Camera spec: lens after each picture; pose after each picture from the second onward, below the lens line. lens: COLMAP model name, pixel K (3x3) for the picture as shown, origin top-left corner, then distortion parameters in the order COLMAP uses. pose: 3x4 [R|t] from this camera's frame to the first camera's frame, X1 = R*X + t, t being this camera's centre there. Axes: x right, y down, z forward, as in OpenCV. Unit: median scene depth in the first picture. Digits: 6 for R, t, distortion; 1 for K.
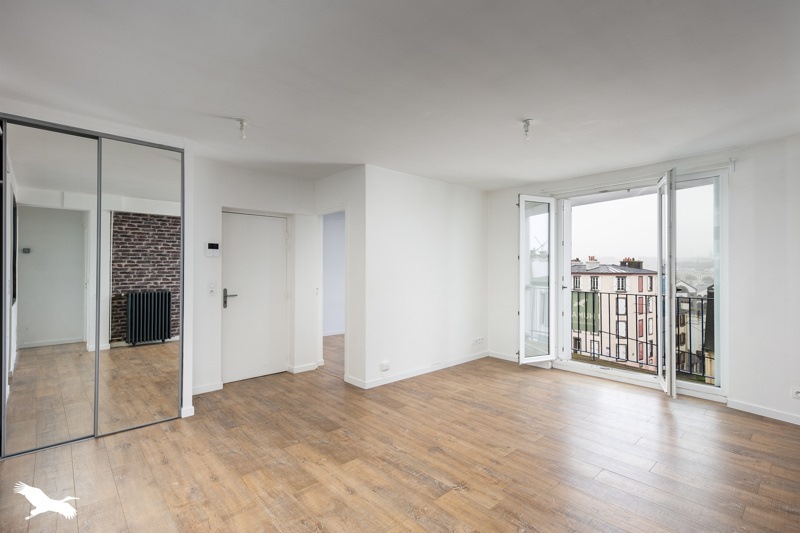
lens RADIAL K [[373.4, 0, 400.0], [0, 373.4, 266.5], [0, 0, 1]] dist [0.000310, 0.000477]
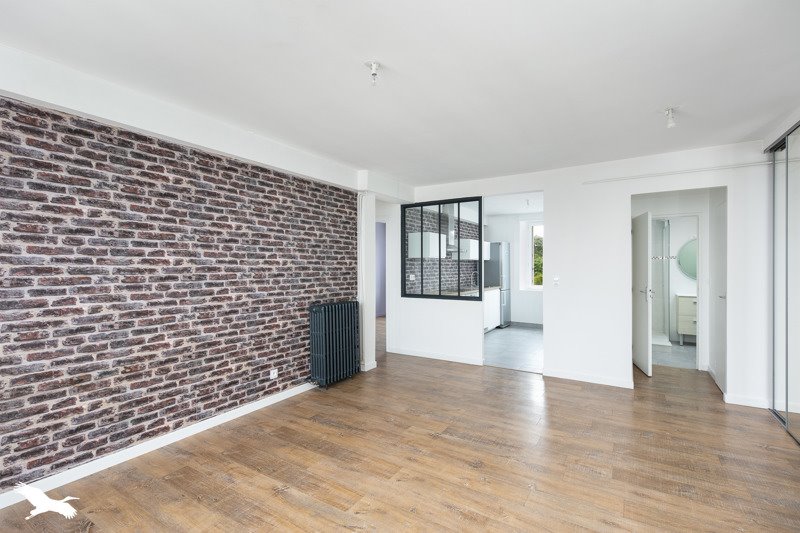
lens RADIAL K [[373.4, 0, 400.0], [0, 373.4, 266.5], [0, 0, 1]] dist [0.000310, 0.000477]
pose [[-0.962851, 0.003478, -0.270009, 0.452506], [0.003582, 0.999994, 0.000109, 0.006837], [0.270008, -0.000862, -0.962858, 1.595716]]
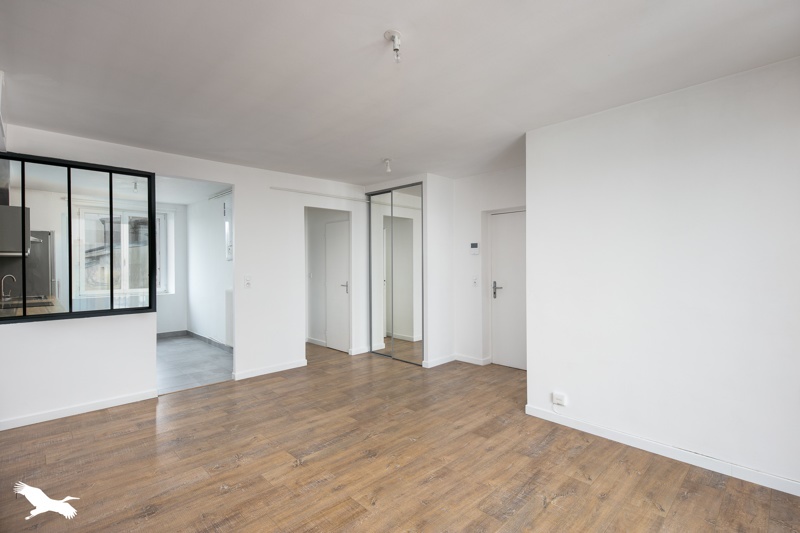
lens RADIAL K [[373.4, 0, 400.0], [0, 373.4, 266.5], [0, 0, 1]] dist [0.000310, 0.000477]
pose [[0.044907, 0.009518, -0.998946, 0.918662], [0.003159, 0.999948, 0.009669, 0.000389], [0.998986, -0.003590, 0.044875, 0.904464]]
